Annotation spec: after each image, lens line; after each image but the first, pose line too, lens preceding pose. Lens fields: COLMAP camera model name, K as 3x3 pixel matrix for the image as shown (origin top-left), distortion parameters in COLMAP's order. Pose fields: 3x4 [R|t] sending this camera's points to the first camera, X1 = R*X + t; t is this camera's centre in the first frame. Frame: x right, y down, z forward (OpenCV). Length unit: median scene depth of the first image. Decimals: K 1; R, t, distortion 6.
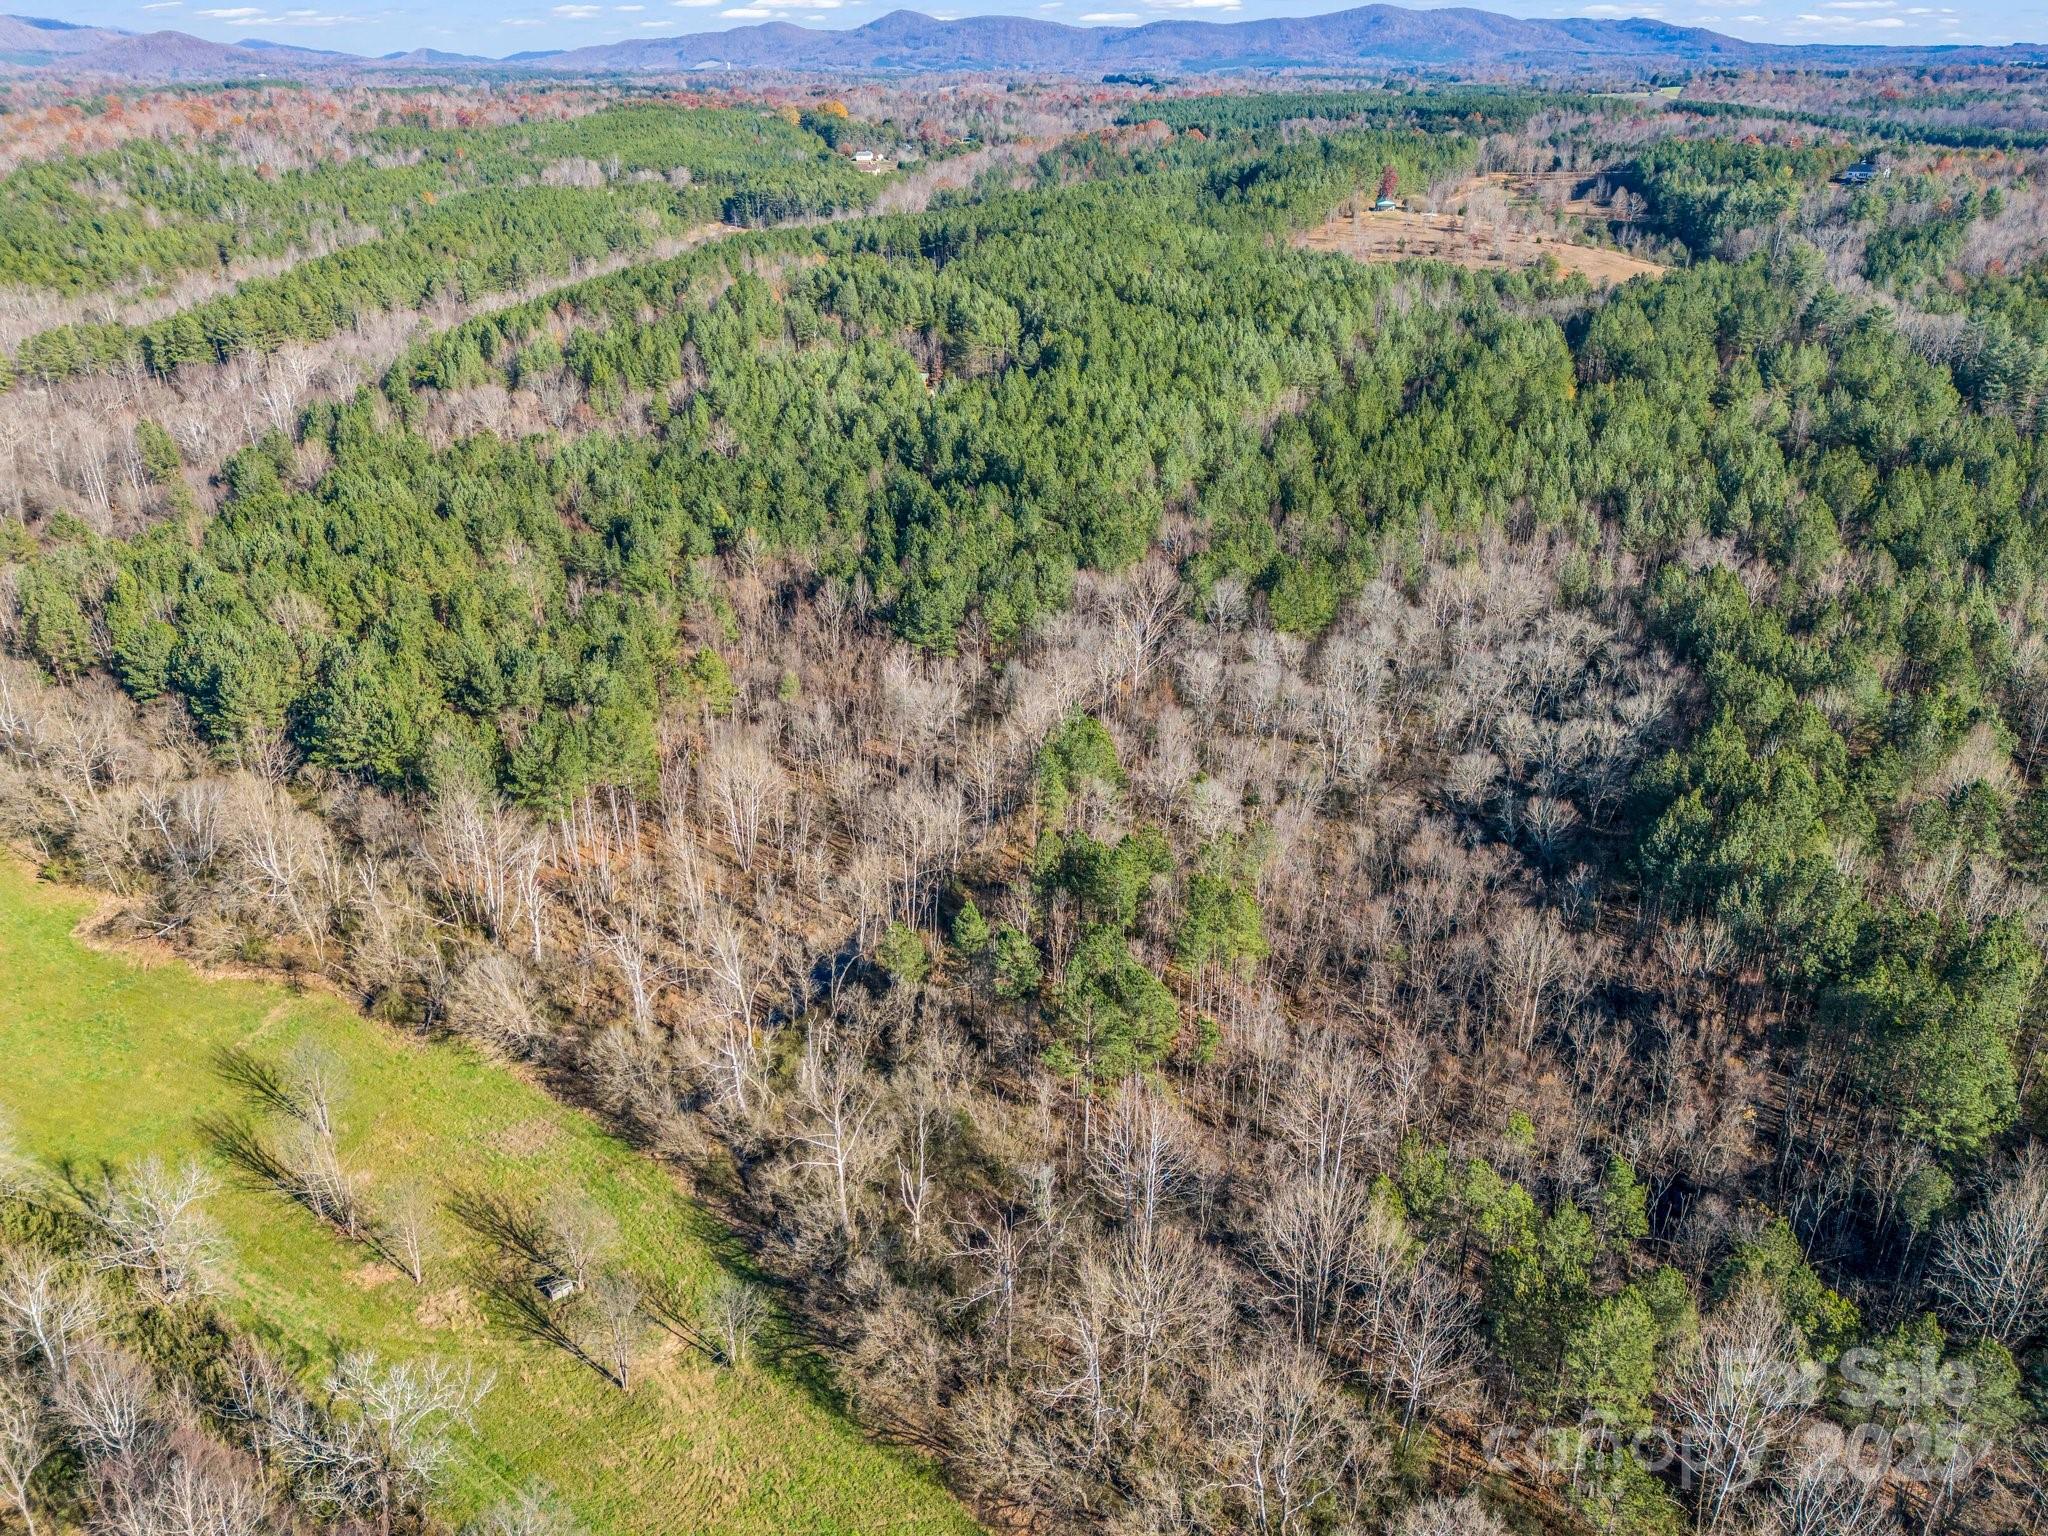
lens RADIAL K [[1527.5, 0, 1030.4], [0, 1527.5, 773.5], [0, 0, 1]] dist [0.071192, -0.056767]
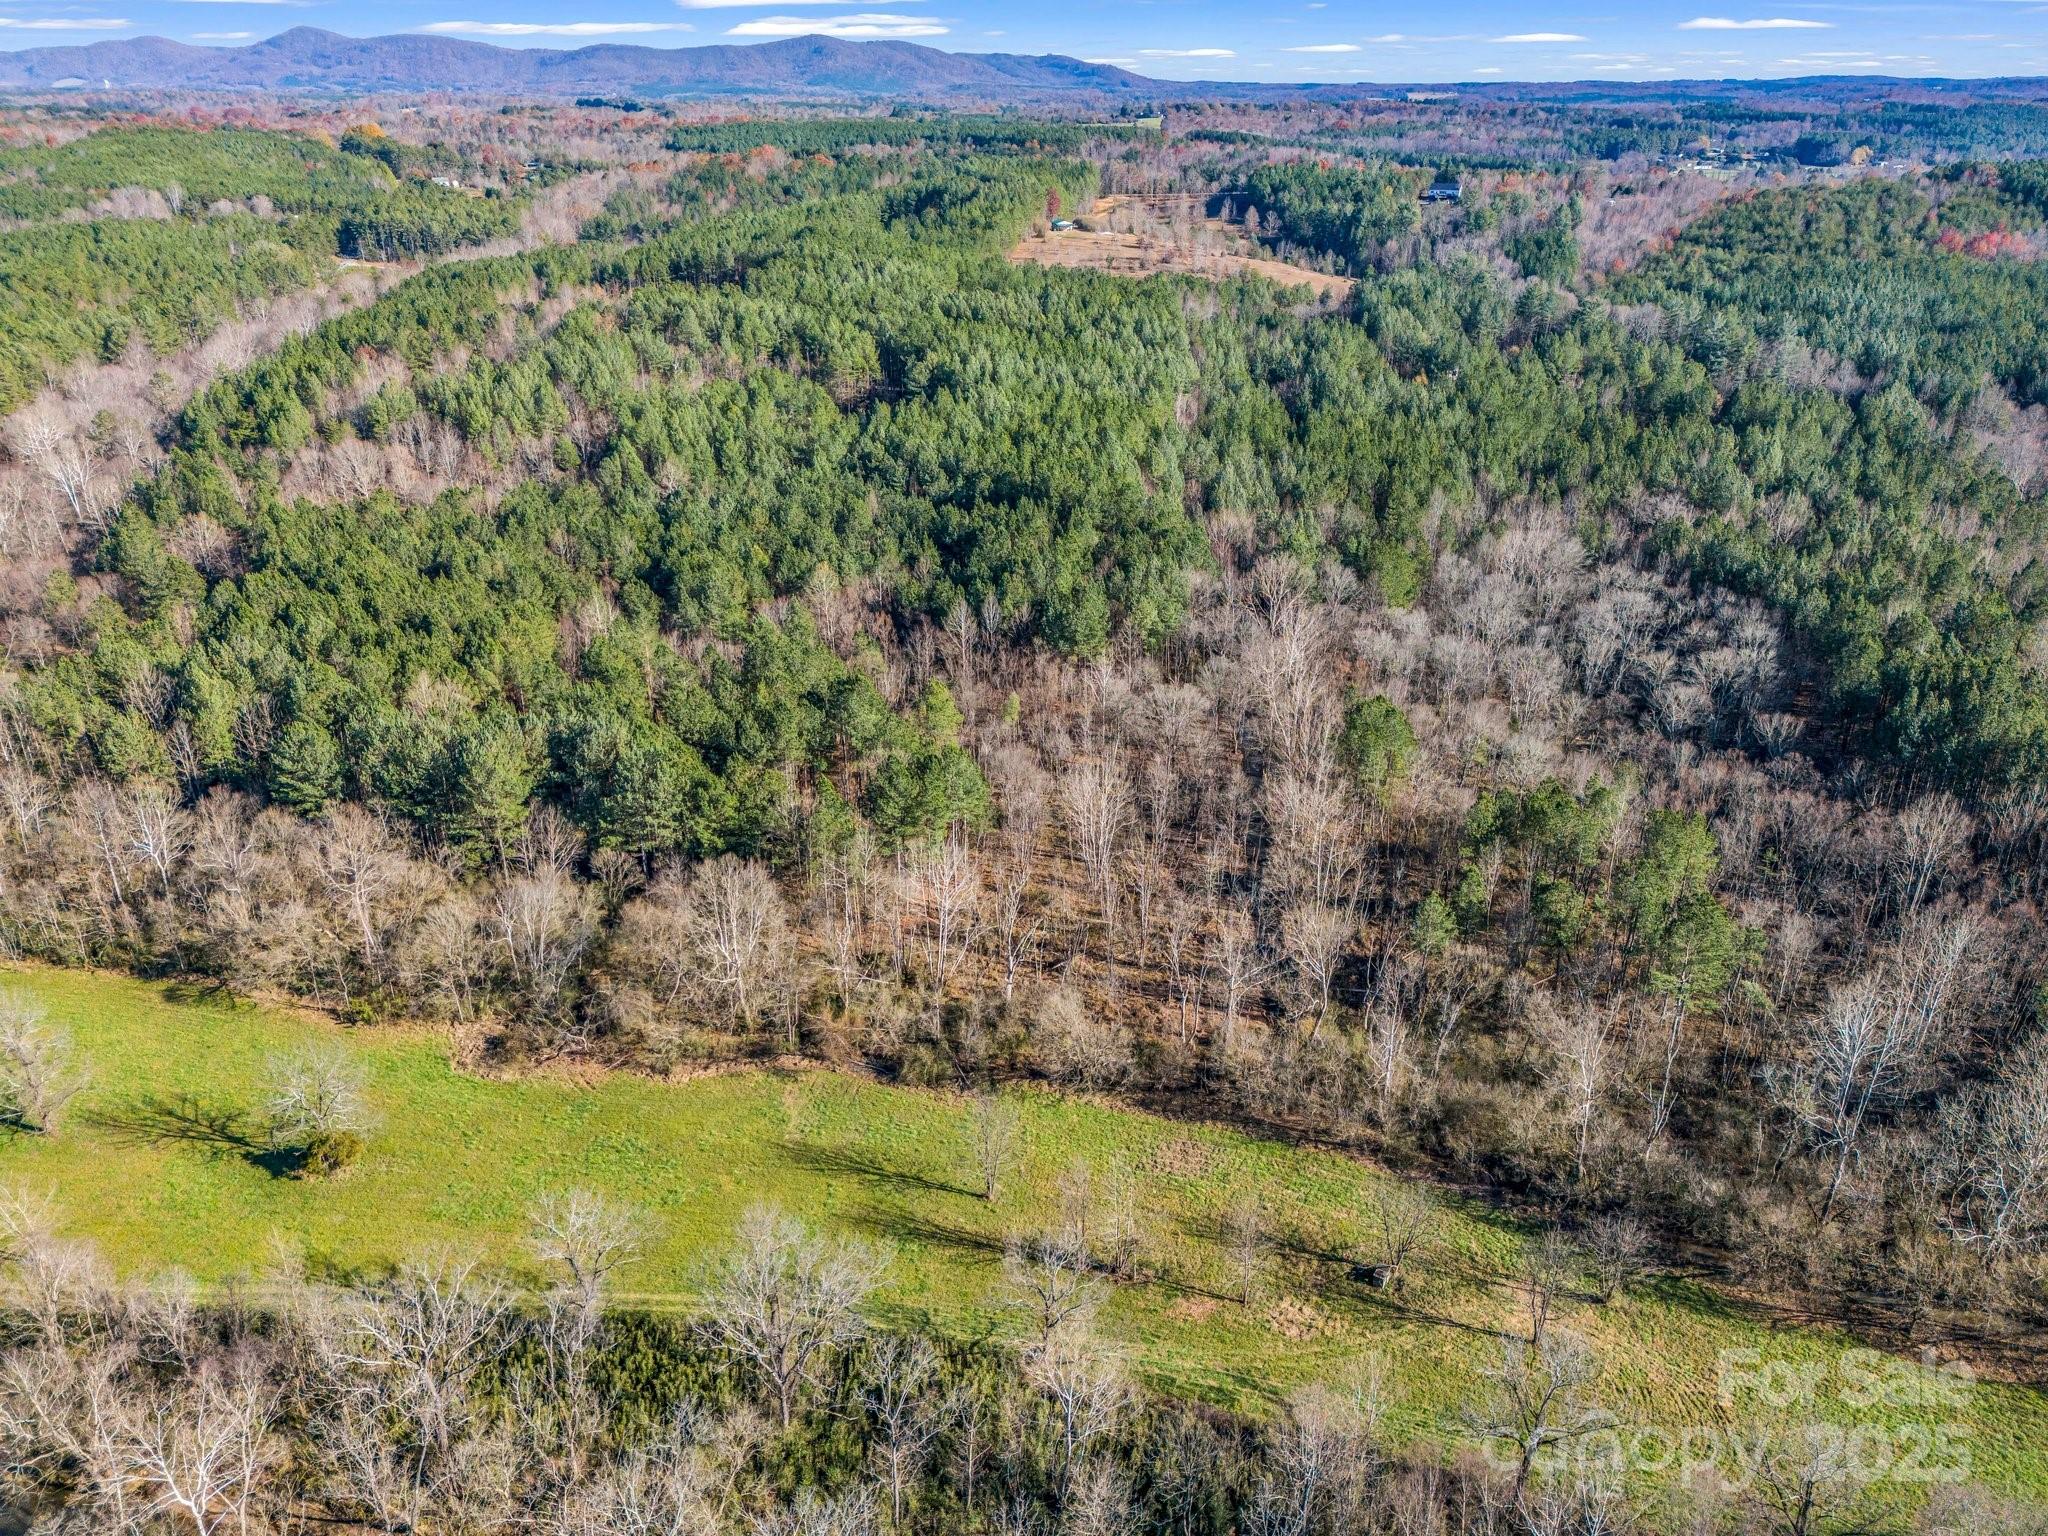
lens RADIAL K [[1527.5, 0, 1019.6], [0, 1527.5, 762.8], [0, 0, 1]] dist [0.071192, -0.056767]
pose [[0.939499, -0.131693, 0.316225, -0.382952], [0.138024, 0.990426, 0.002399, -0.018626], [-0.313513, 0.041393, 0.948681, 0.044531]]
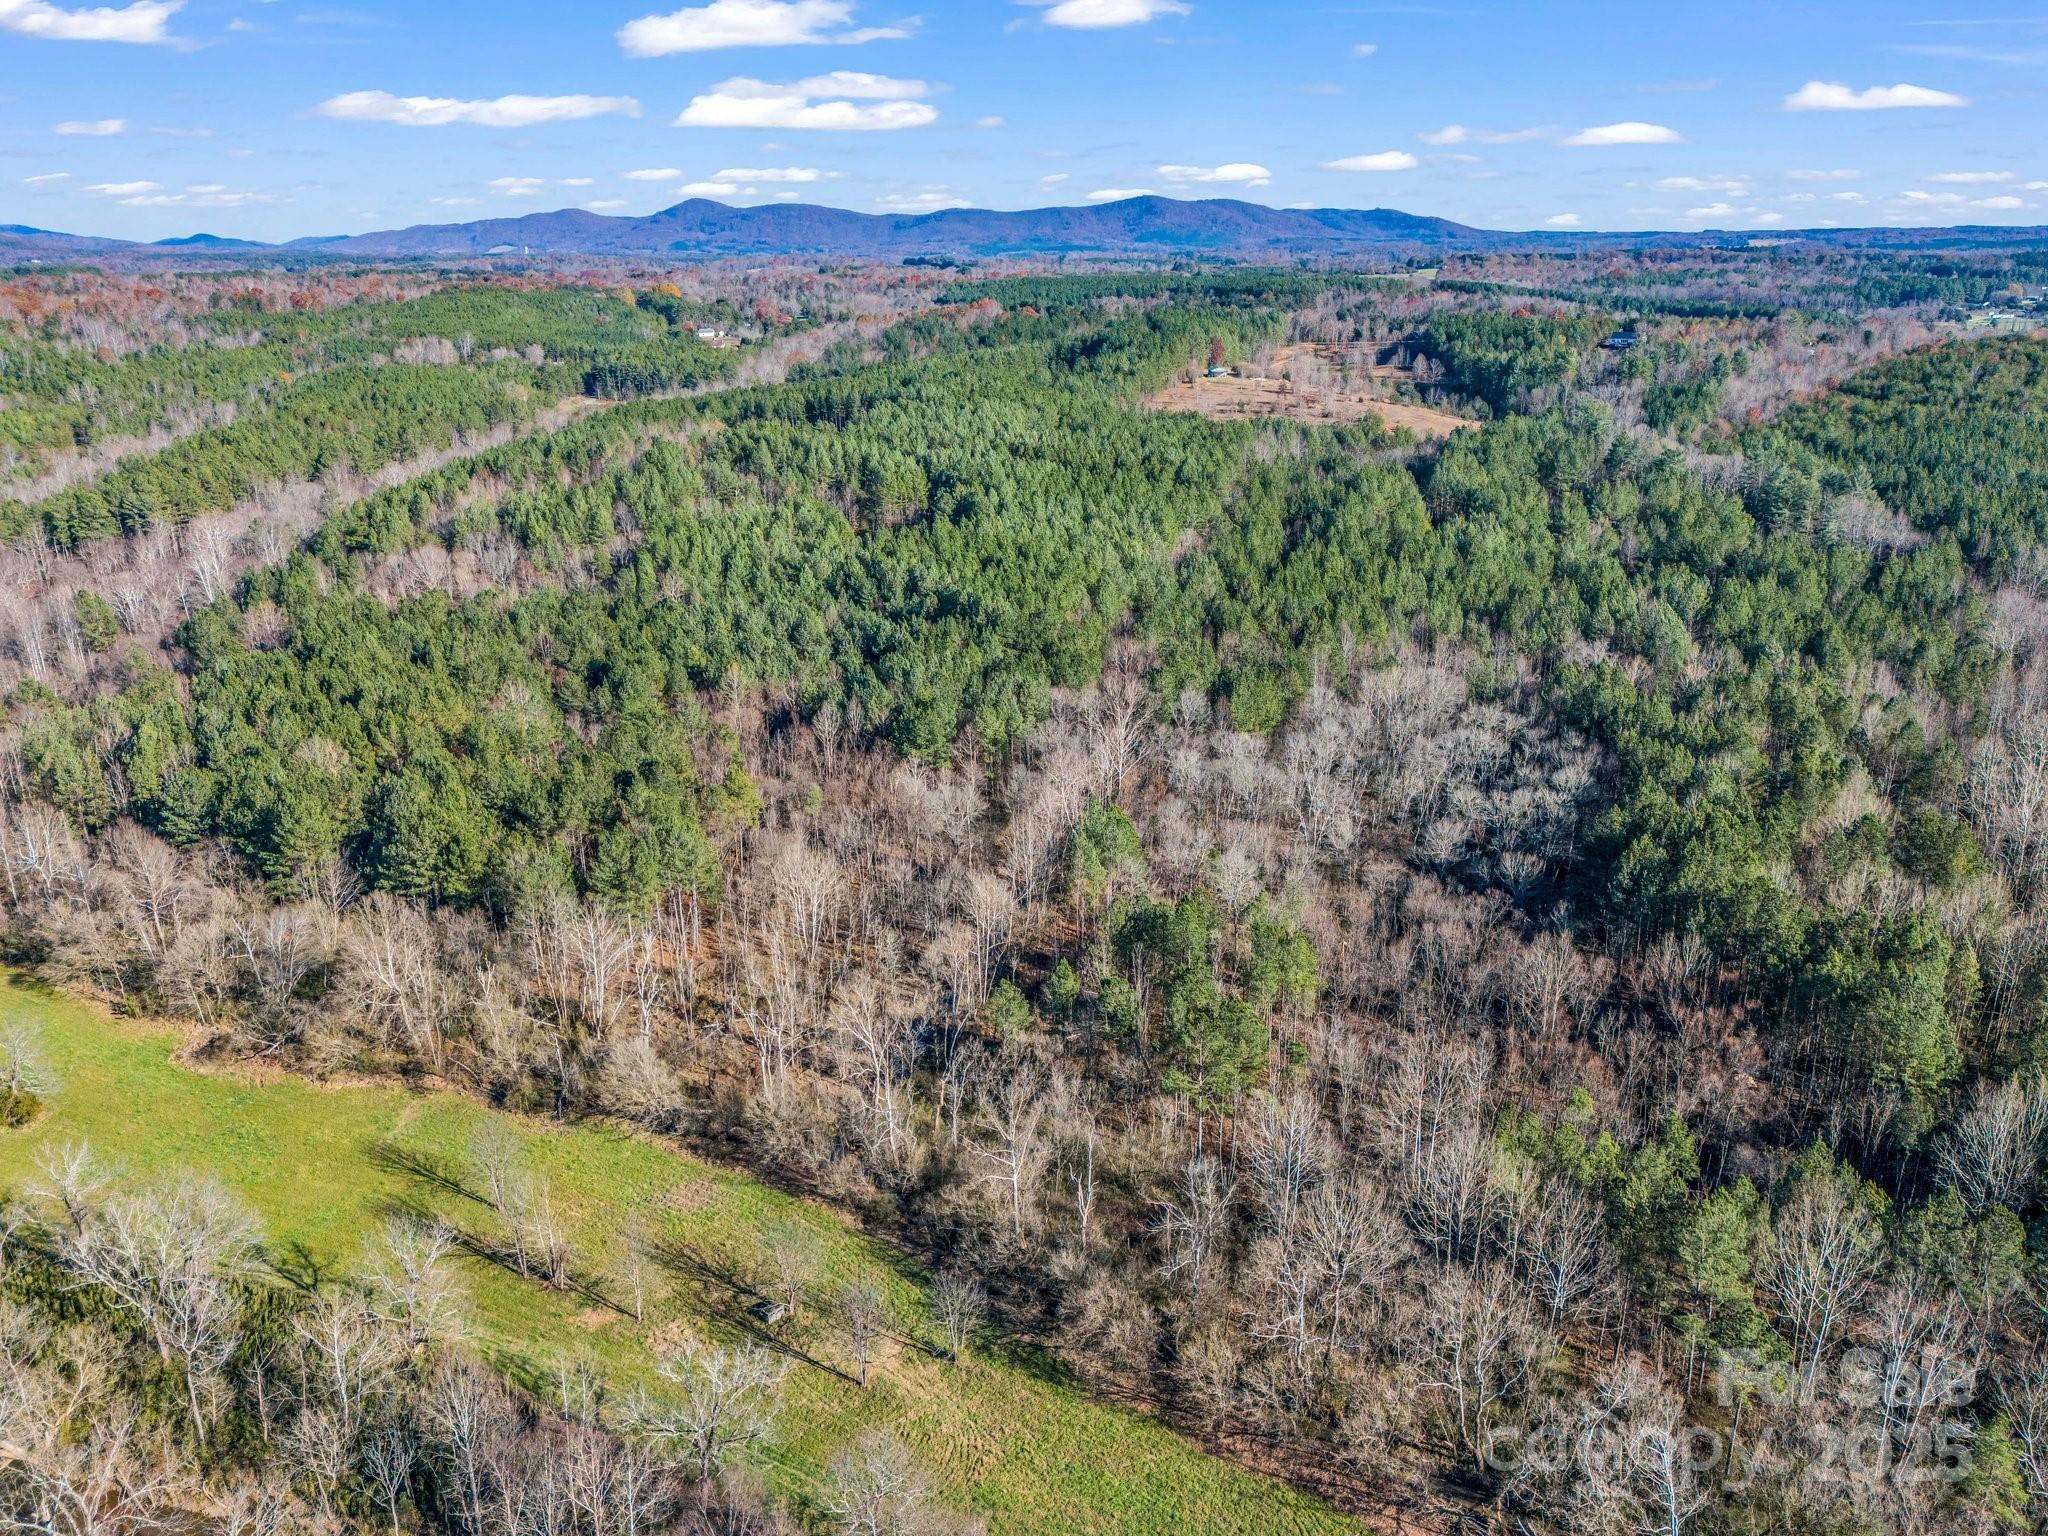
lens RADIAL K [[1527.5, 0, 1030.0], [0, 1527.5, 774.7], [0, 0, 1]] dist [0.071192, -0.056767]
pose [[0.990910, -0.047024, 0.126043, -0.114619], [0.059443, 0.993542, -0.096653, 0.032117], [-0.120684, 0.103266, 0.987305, -0.072395]]
